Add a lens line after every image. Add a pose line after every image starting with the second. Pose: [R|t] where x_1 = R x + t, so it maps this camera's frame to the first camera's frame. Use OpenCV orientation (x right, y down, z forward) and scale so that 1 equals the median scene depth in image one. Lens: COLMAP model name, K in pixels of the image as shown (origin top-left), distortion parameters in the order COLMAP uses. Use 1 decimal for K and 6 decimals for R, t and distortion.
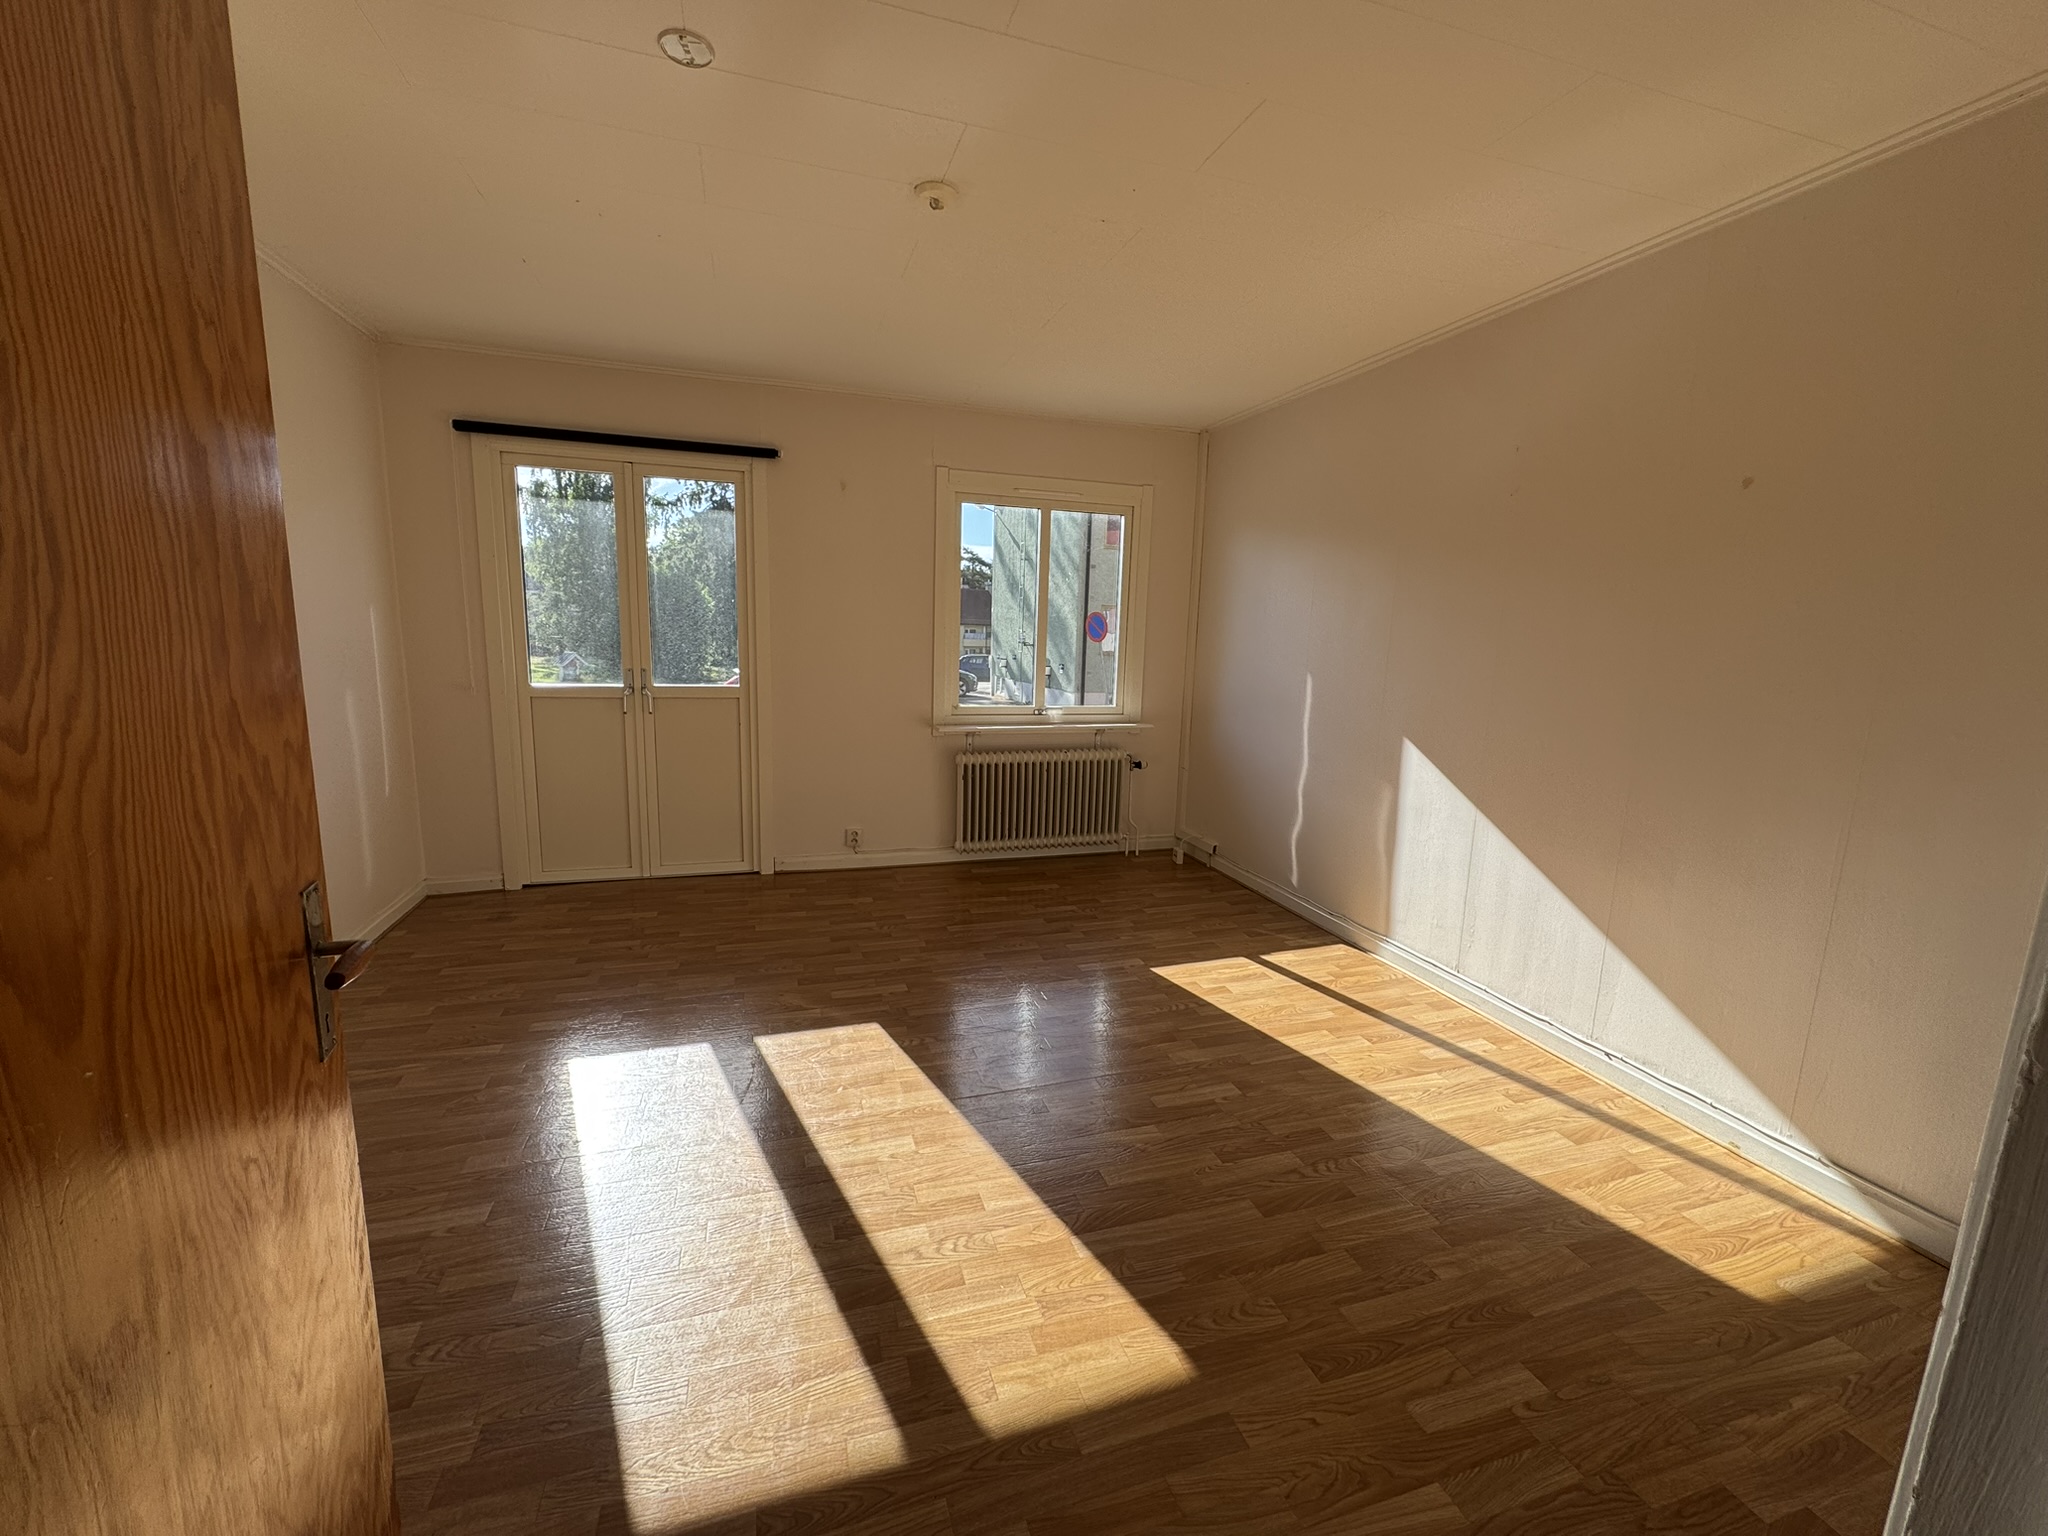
lens RADIAL K [[820.3, 0, 1024.0], [0, 820.3, 768.0], [0, 0, 1]] dist [0.000088, 0.000001]
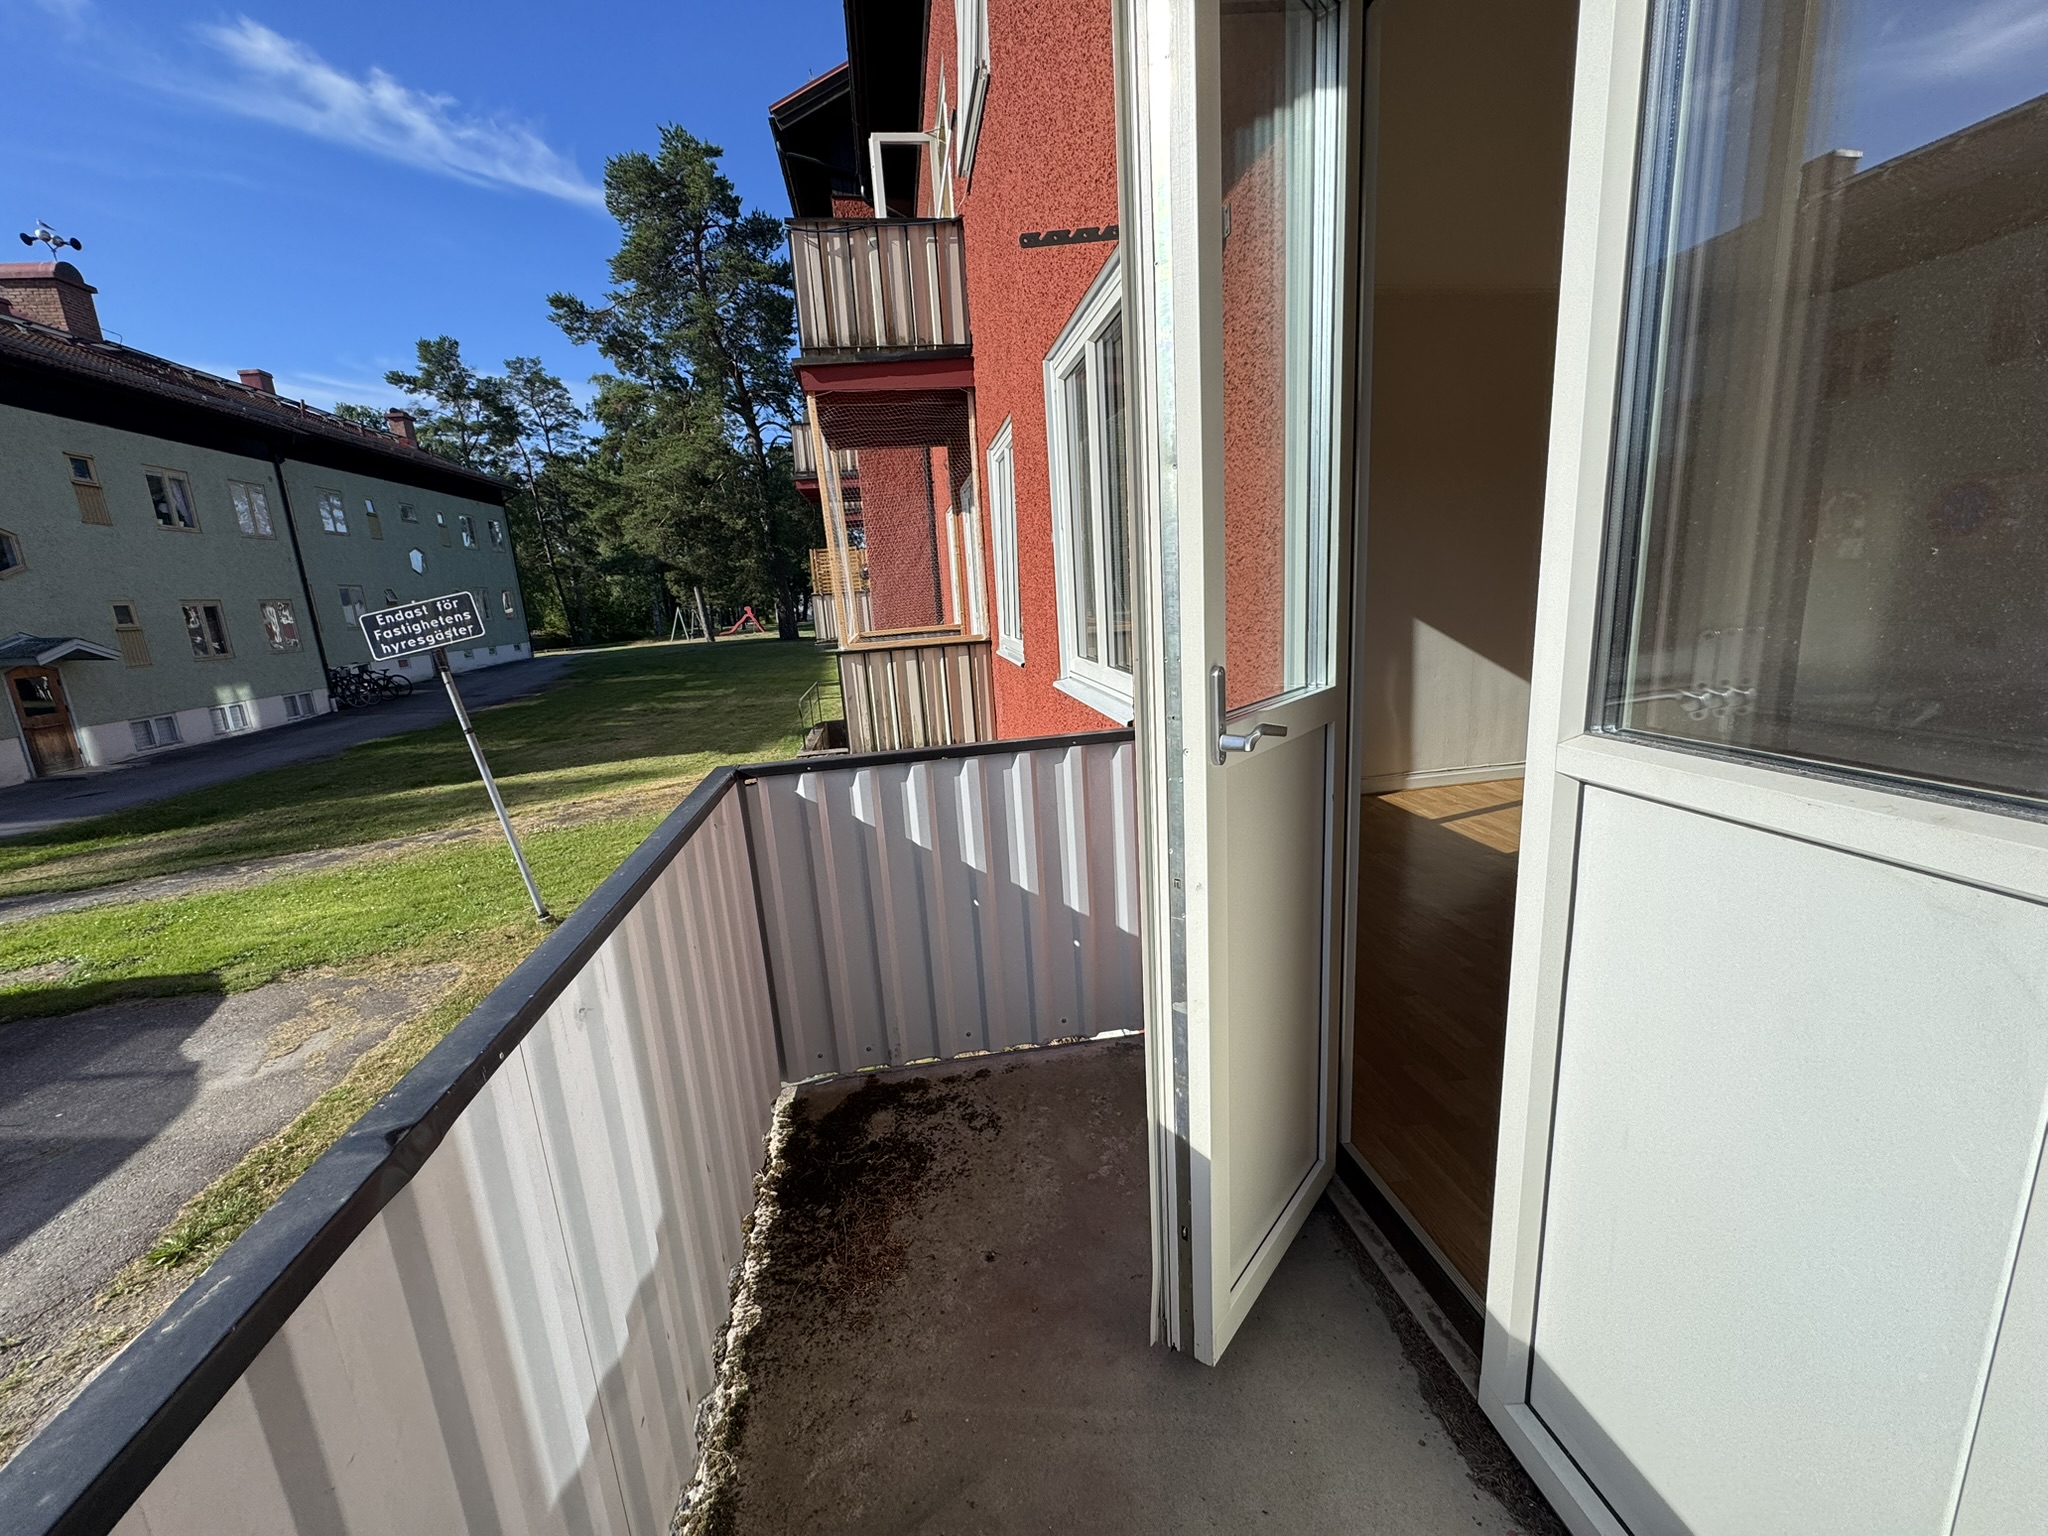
lens RADIAL K [[820.3, 0, 1024.0], [0, 820.3, 768.0], [0, 0, 1]] dist [0.000088, 0.000001]
pose [[0.146761, -0.257327, 0.955115, -0.933188], [0.235924, 0.946810, 0.218838, -0.241057], [-0.960625, 0.193217, 0.199664, 1.379467]]
